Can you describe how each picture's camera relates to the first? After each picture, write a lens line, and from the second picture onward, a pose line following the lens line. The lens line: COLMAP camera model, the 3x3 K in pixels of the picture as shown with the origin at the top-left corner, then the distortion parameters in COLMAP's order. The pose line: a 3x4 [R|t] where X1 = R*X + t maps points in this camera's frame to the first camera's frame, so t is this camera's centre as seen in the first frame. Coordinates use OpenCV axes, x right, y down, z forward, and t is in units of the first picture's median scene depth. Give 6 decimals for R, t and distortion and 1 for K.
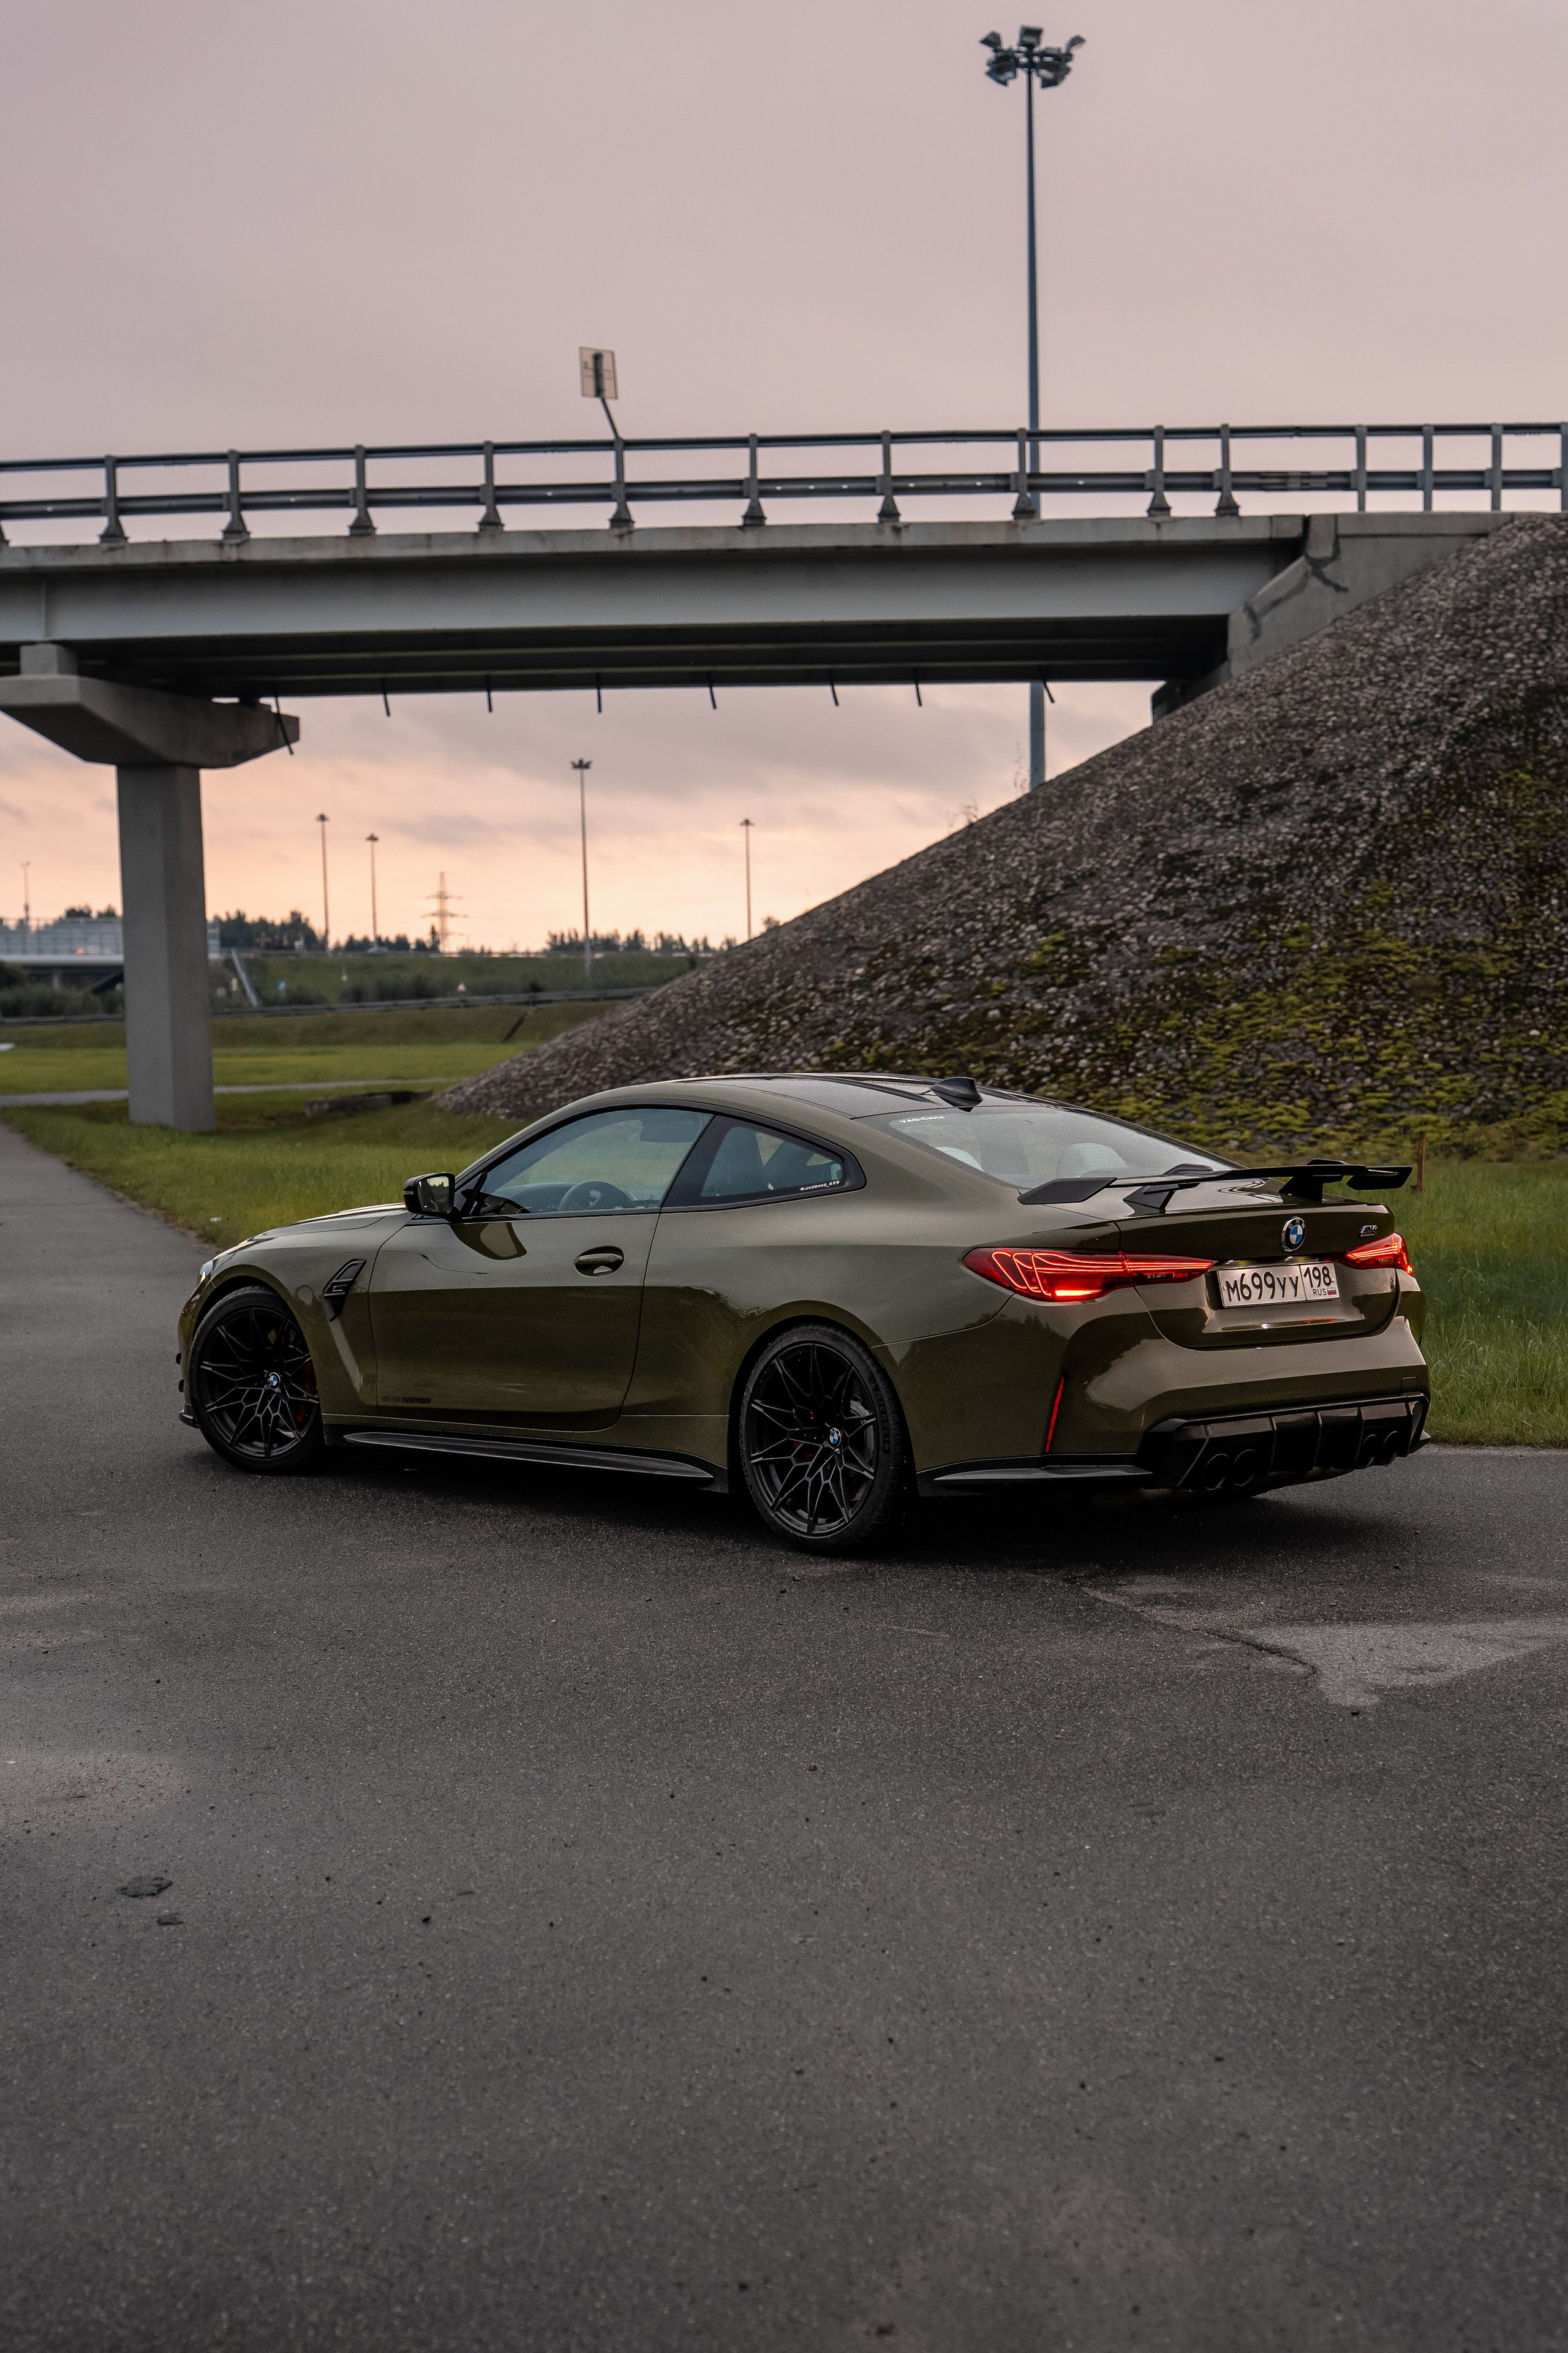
lens RADIAL K [[3415.3, 0, 784.0], [0, 3415.3, 1176.5], [0, 0, 1]] dist [0.319147, -0.992858]
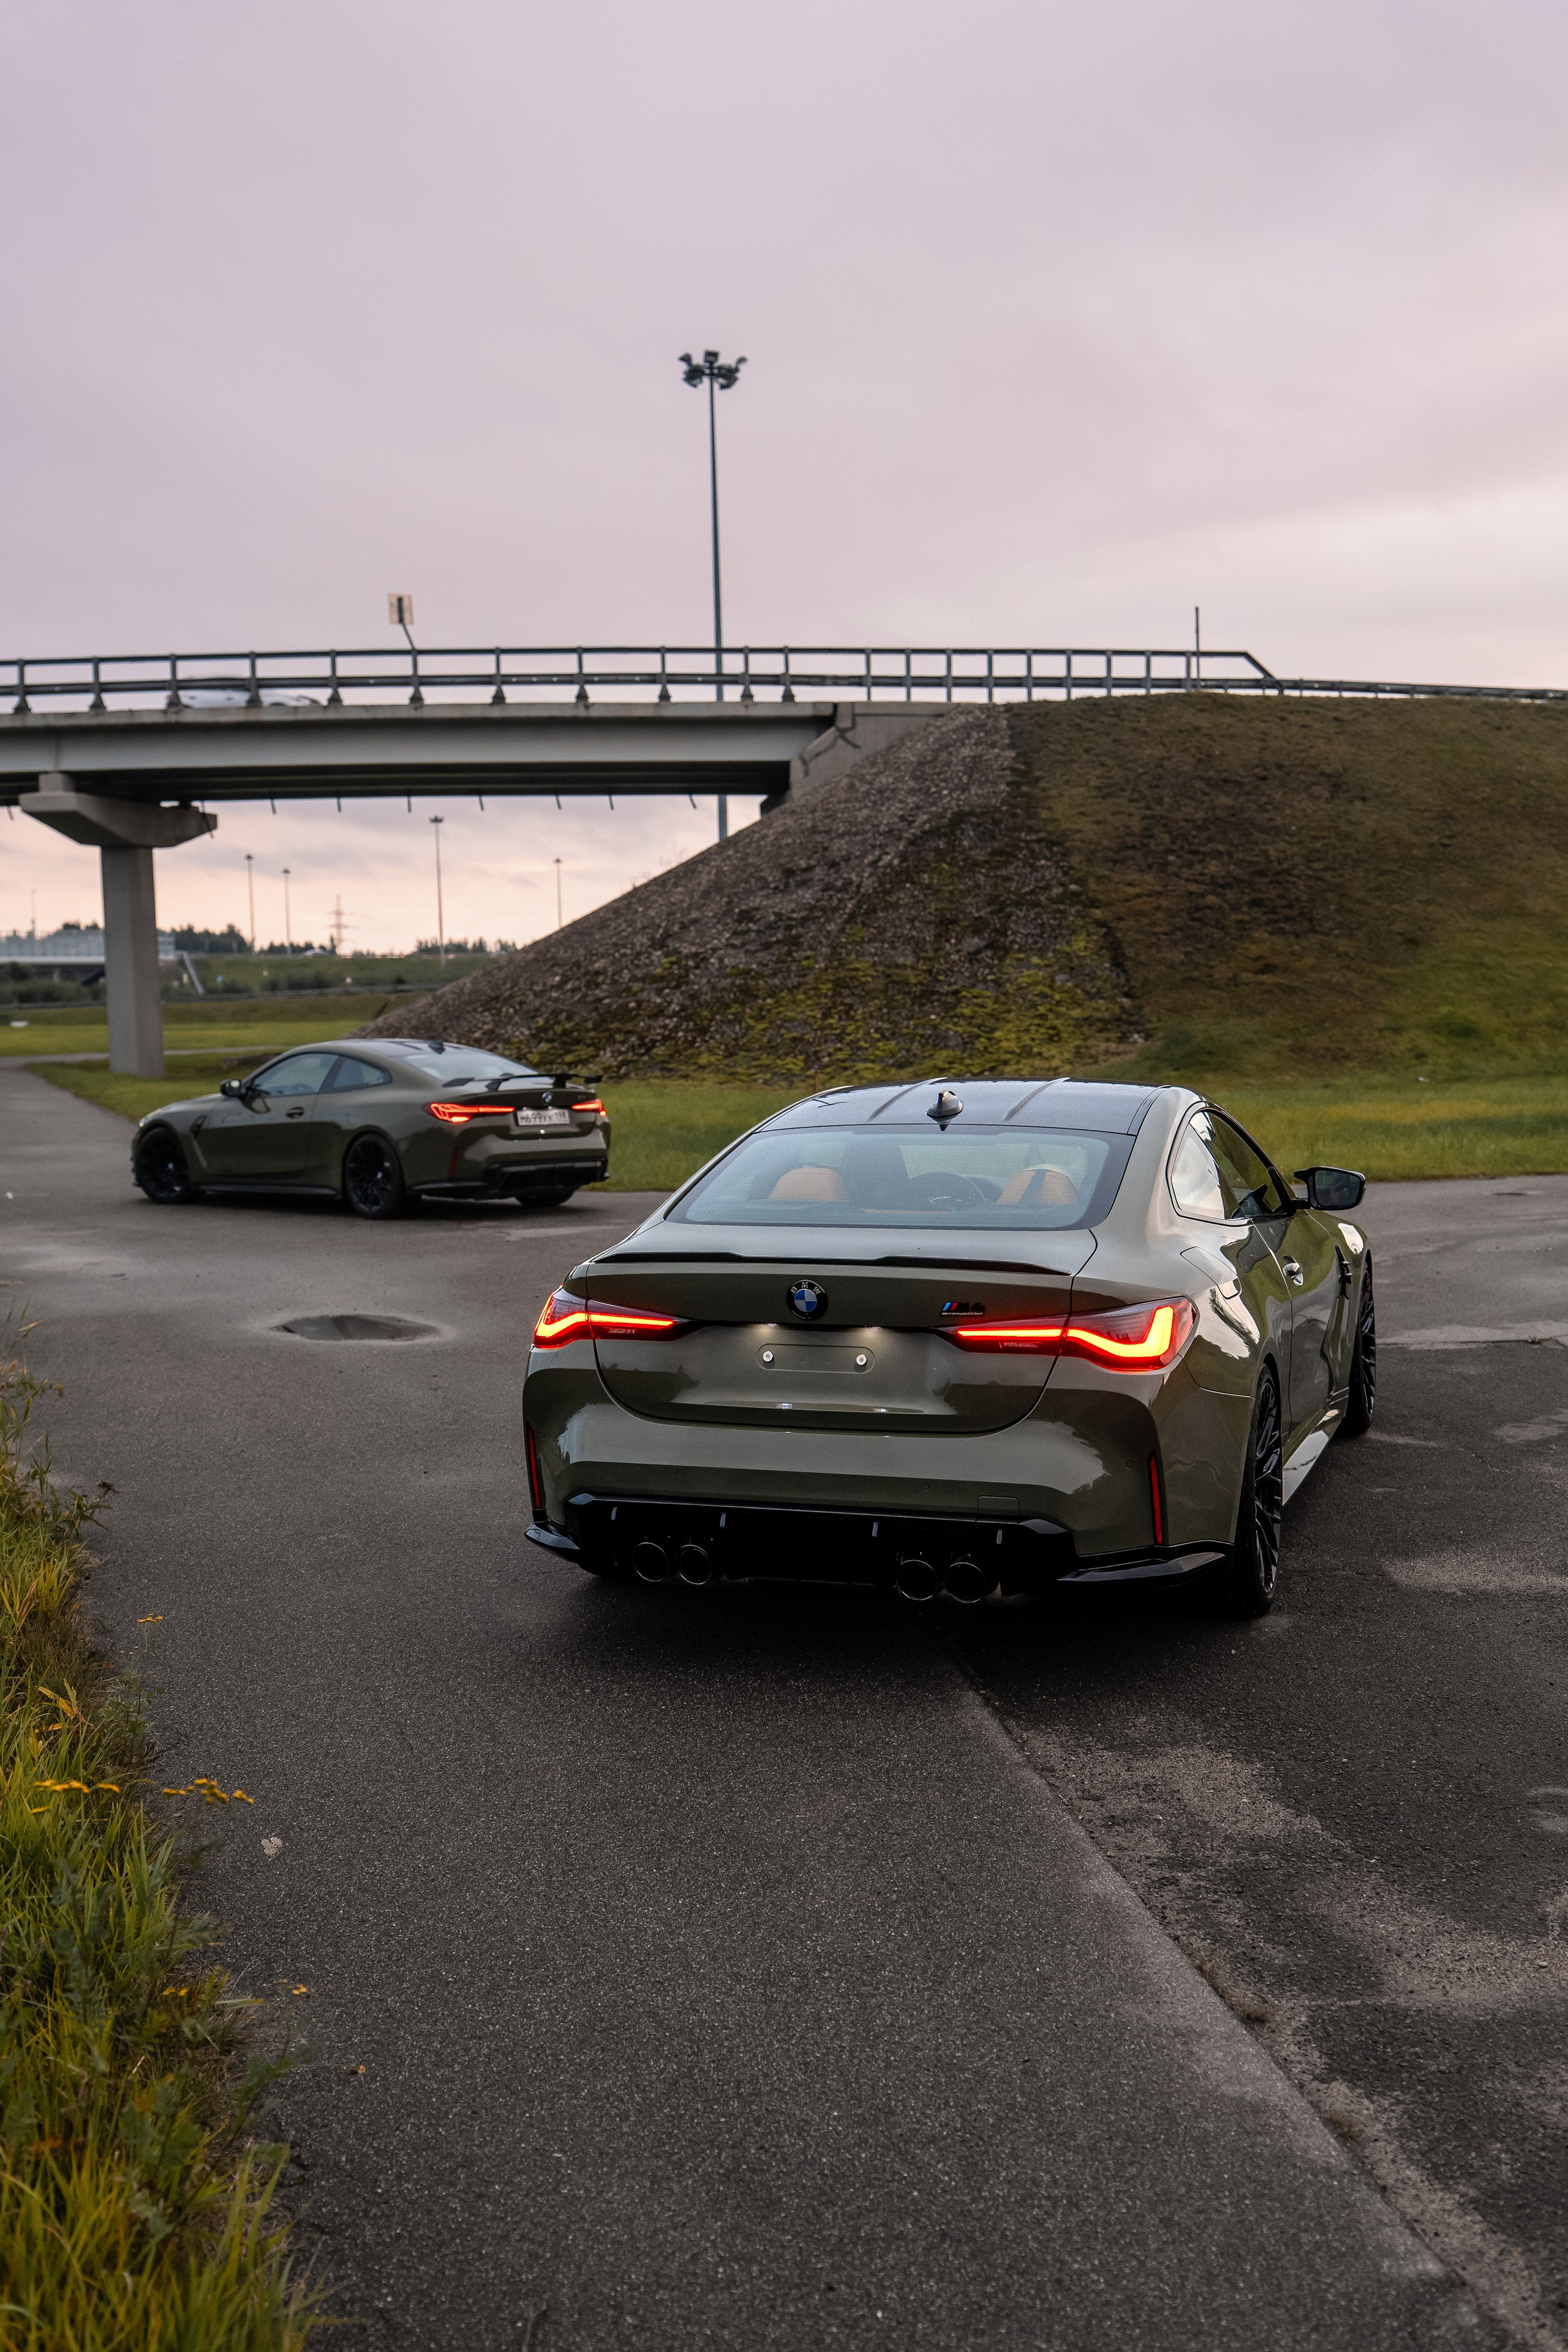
lens RADIAL K [[2494.0, 0, 784.0], [0, 2494.0, 1176.0], [0, 0, 1]] dist [0.118711, -0.436068]
pose [[0.997214, -0.006713, 0.074294, 0.038639], [0.004945, 0.999701, 0.023952, 0.006553], [-0.074432, -0.023518, 0.996949, -0.202787]]
